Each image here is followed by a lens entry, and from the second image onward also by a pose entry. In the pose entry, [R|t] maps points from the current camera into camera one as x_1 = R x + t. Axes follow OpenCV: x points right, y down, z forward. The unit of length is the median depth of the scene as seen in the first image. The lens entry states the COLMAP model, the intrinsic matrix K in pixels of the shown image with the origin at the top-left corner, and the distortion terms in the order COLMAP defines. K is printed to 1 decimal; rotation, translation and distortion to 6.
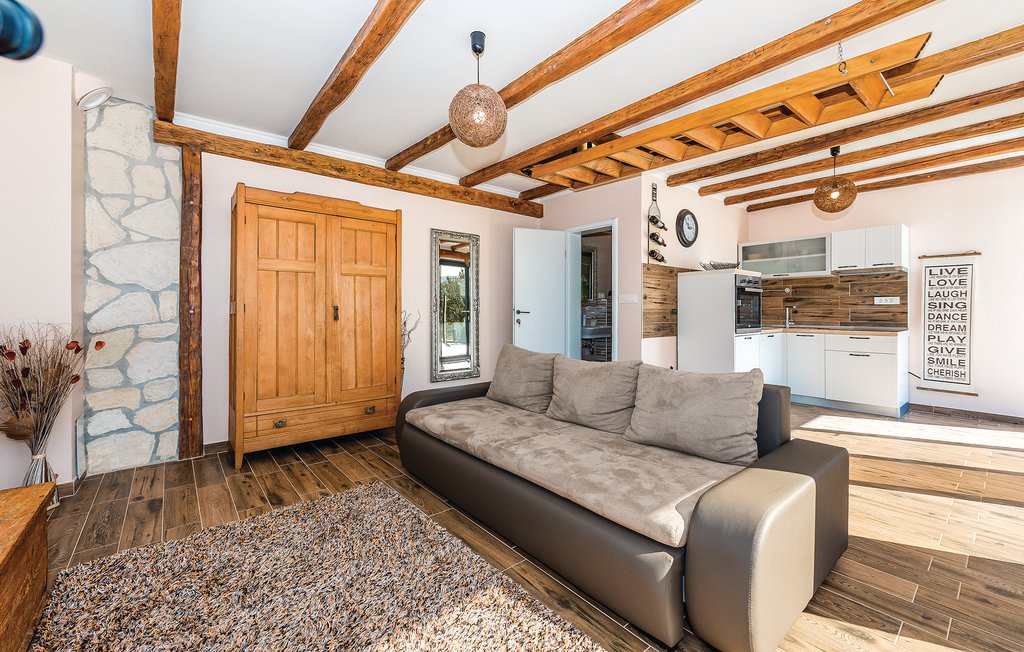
lens RADIAL K [[420.0, 0, 512.9], [0, 420.0, 311.1], [0, 0, 1]] dist [-0.001615, -0.000302]
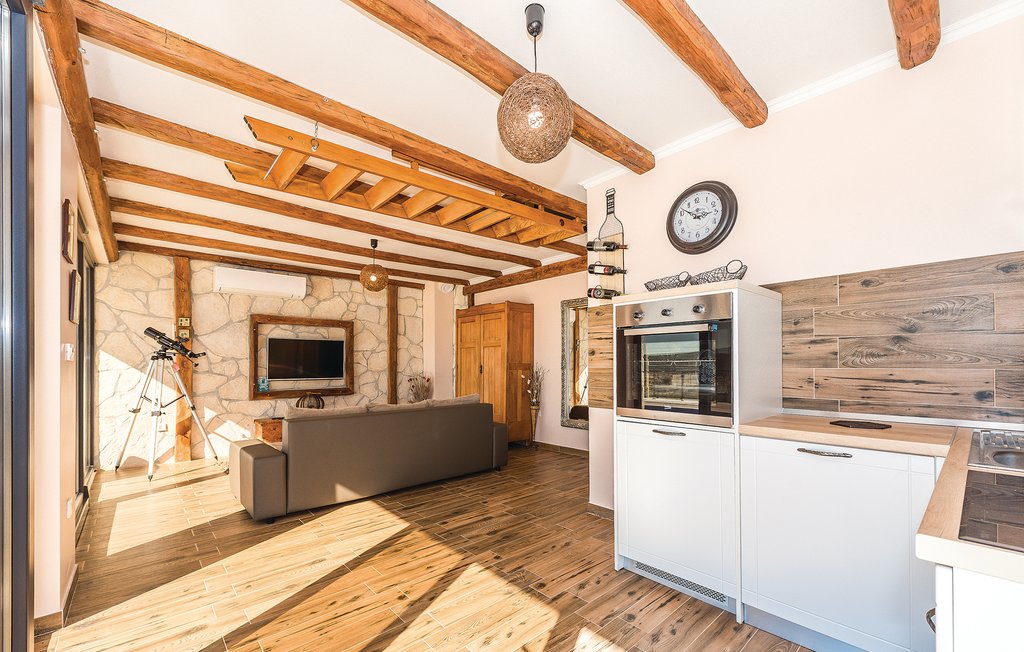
lens RADIAL K [[417.5, 0, 512.6], [0, 417.5, 362.2], [0, 0, 1]] dist [0.000193, 0.000058]
pose [[0.040846, -0.005256, -0.999152, 1.343684], [0.000863, 0.999986, -0.005226, -0.015155], [0.999165, -0.000649, 0.040850, 1.060756]]
